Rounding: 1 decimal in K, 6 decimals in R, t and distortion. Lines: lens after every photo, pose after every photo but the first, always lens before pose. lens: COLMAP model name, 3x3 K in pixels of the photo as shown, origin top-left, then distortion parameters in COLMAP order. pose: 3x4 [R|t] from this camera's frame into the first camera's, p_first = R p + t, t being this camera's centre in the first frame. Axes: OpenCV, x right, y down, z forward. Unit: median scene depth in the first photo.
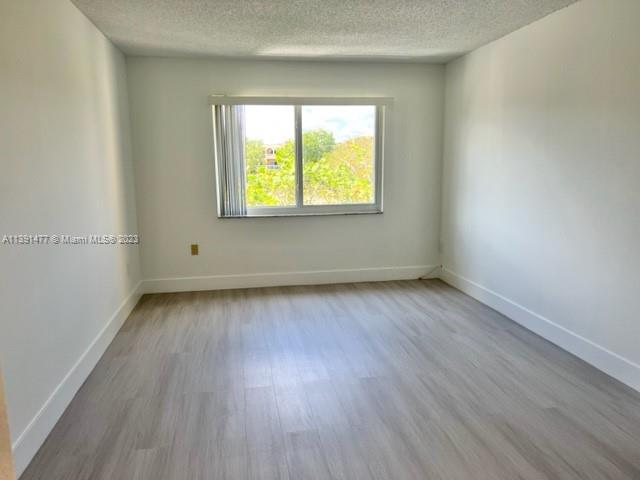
lens RADIAL K [[482.0, 0, 319.3], [0, 482.0, 234.8], [0, 0, 1]] dist [0.015579, -0.007447]
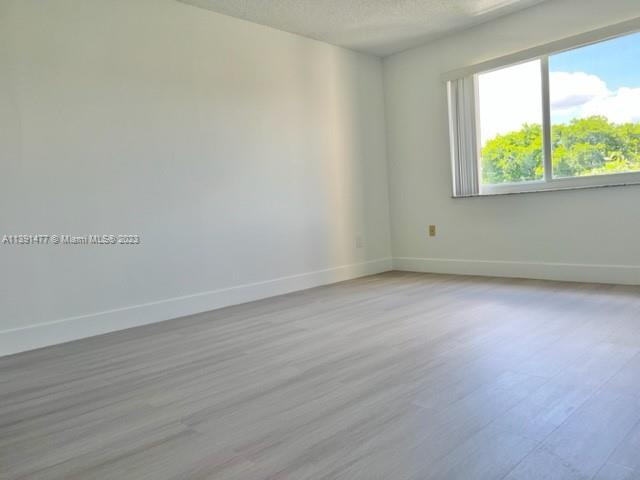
lens RADIAL K [[482.0, 0, 321.5], [0, 482.0, 241.6], [0, 0, 1]] dist [0.015579, -0.007447]
pose [[0.569998, 0.027500, -0.821186, 0.430884], [-0.061093, 0.998092, -0.008981, 0.075949], [0.819372, 0.055288, 0.570590, 0.242973]]
